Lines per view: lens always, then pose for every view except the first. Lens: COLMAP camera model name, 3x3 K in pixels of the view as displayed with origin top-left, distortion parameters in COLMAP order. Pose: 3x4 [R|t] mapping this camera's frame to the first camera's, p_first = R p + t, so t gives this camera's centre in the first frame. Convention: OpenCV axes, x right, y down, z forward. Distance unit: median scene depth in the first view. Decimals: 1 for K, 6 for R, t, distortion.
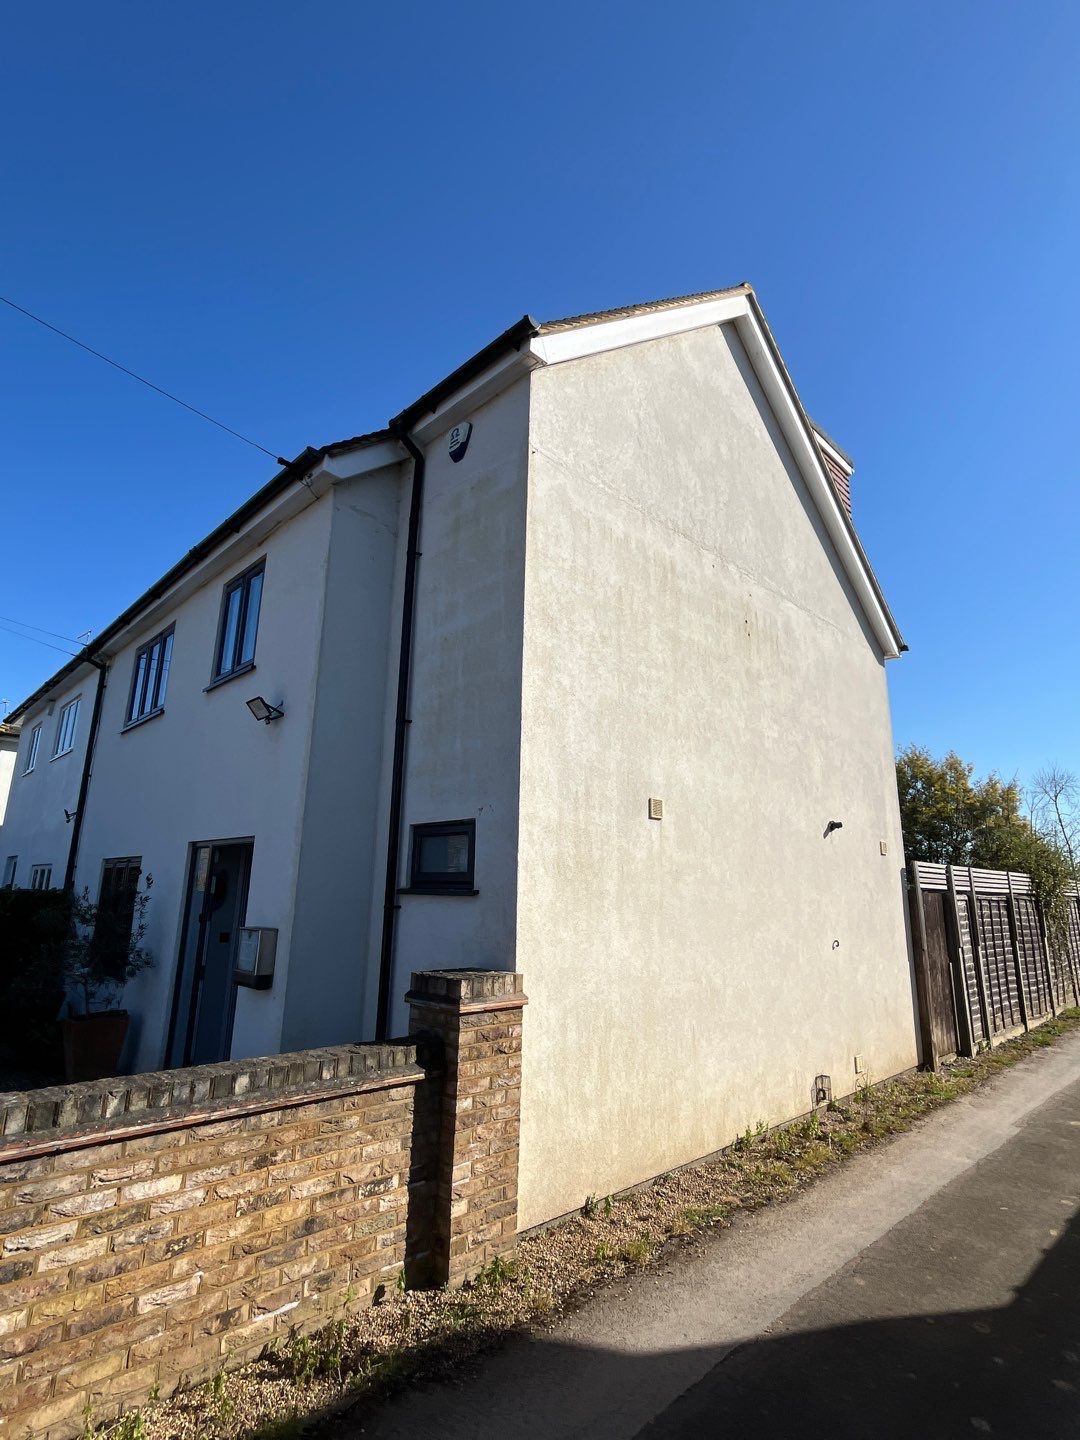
lens RADIAL K [[719.9, 0, 542.2], [0, 719.9, 717.5], [0, 0, 1]] dist [0.010283, 0.003487]
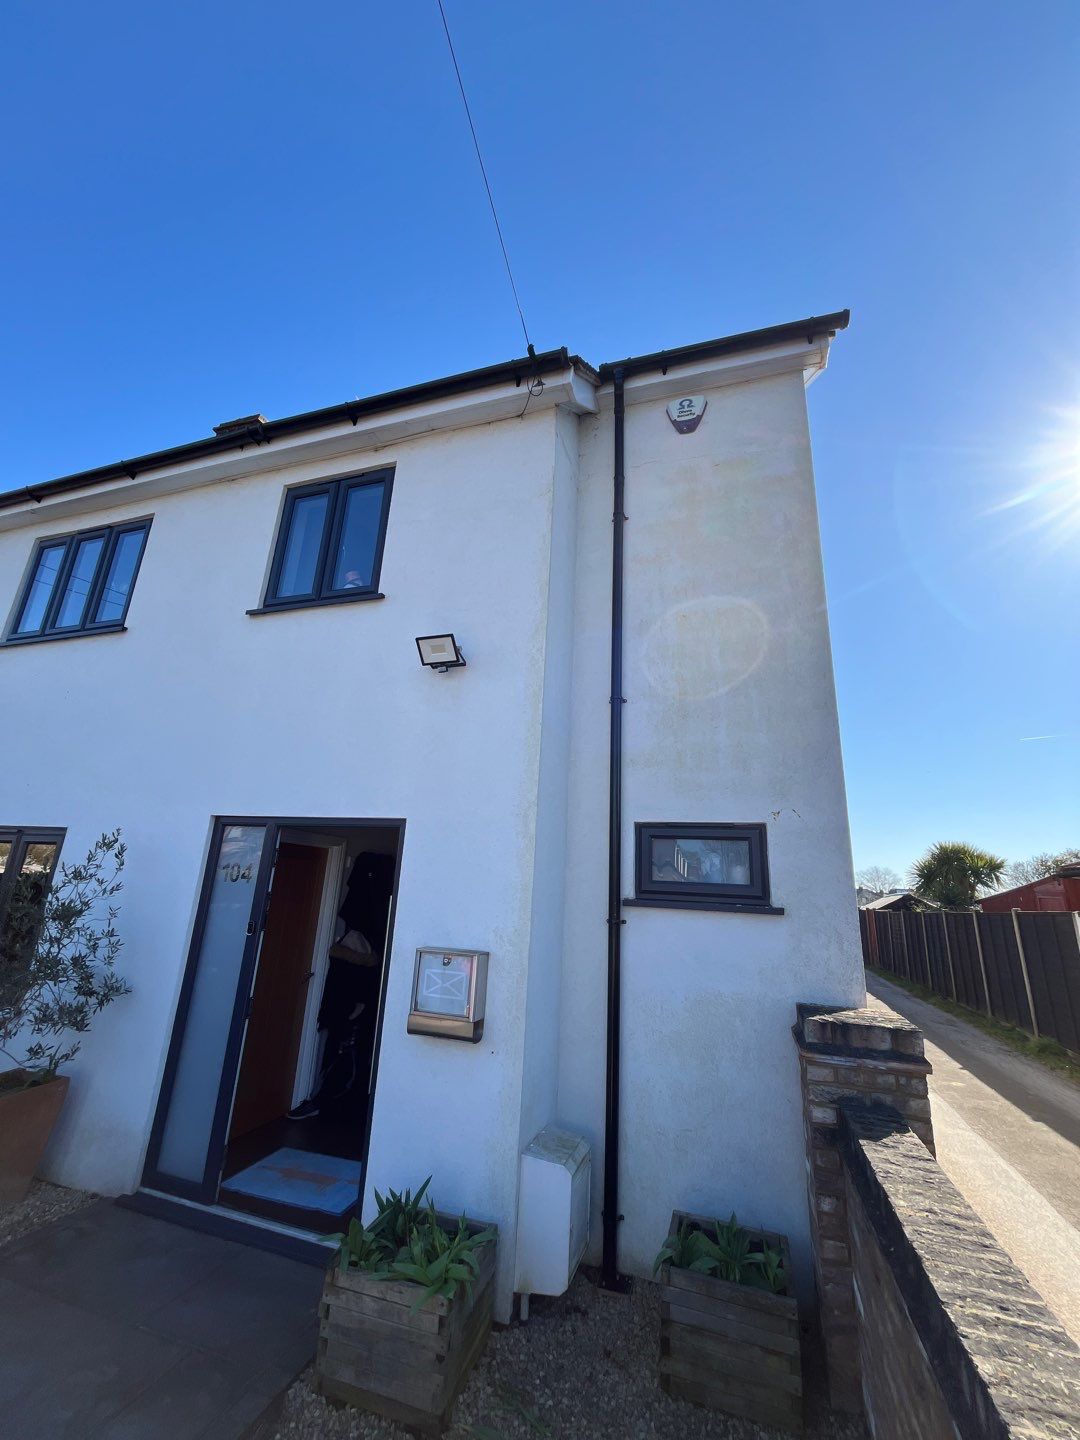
lens RADIAL K [[586.5, 0, 540.9], [0, 586.5, 717.1], [0, 0, 1]] dist [-0.001506, -0.000553]
pose [[0.887533, 0.157929, 0.432832, -0.565694], [-0.141931, 0.987450, -0.069262, 0.086276], [-0.438339, 0.000040, 0.898810, 0.412609]]
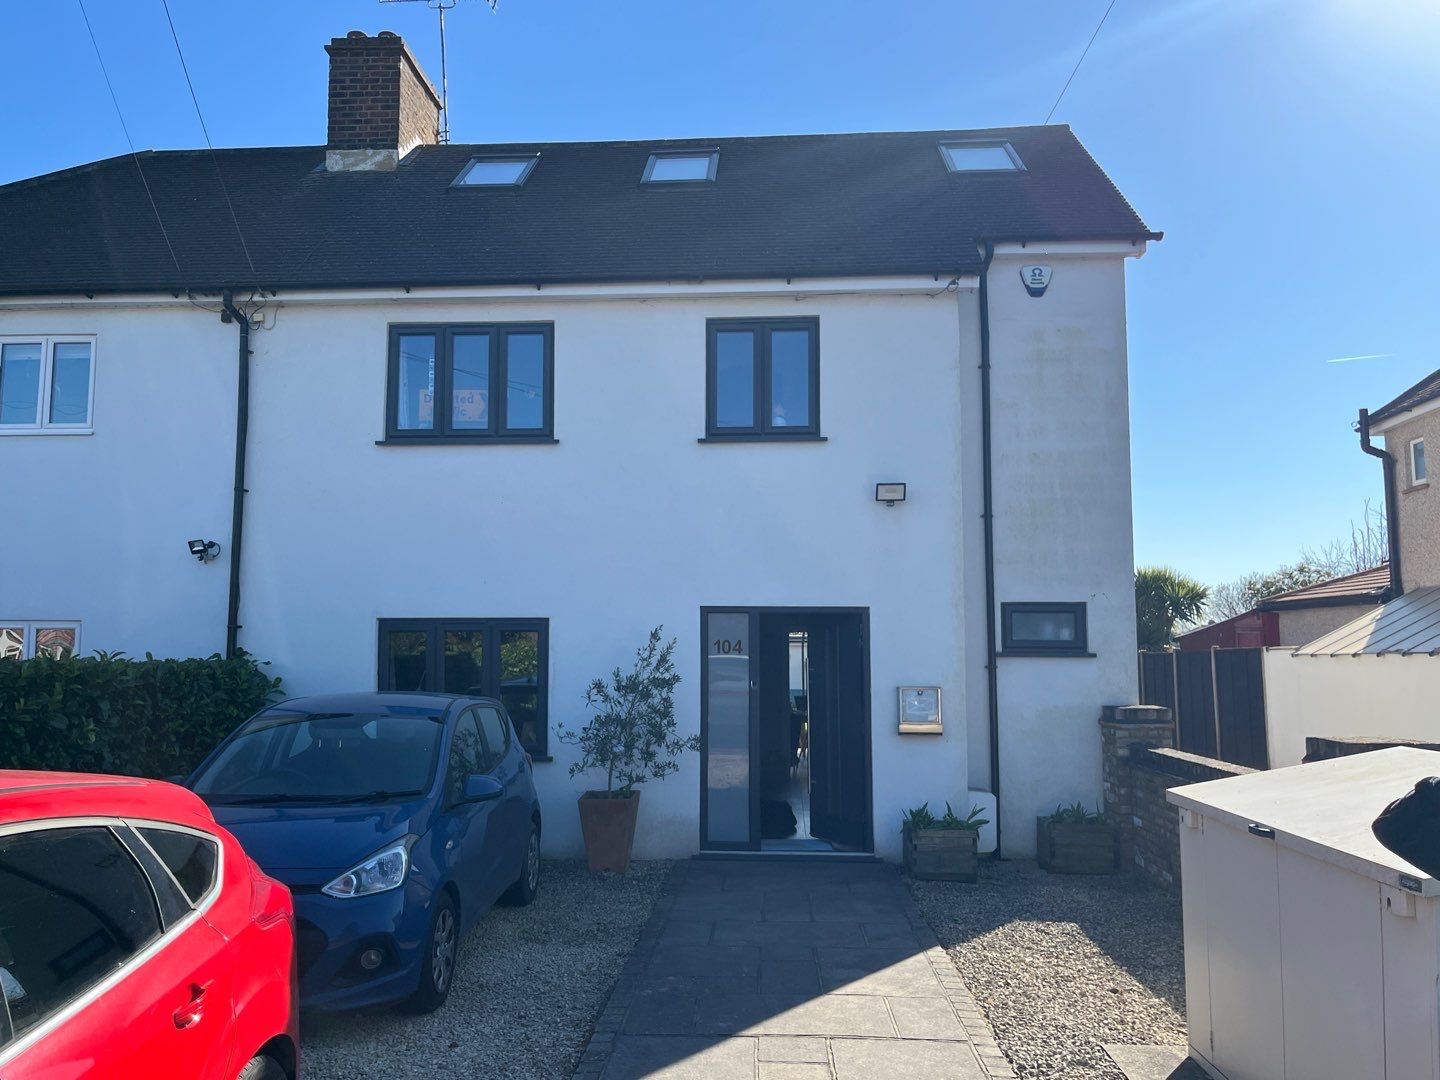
lens RADIAL K [[1138.9, 0, 719.0], [0, 1138.9, 552.3], [0, 0, 1]] dist [0.008757, 0.090438]
pose [[0.745164, 0.044589, 0.665389, -1.764219], [-0.146470, 0.984342, 0.098067, -0.054511], [-0.650598, -0.170535, 0.740027, -0.115540]]
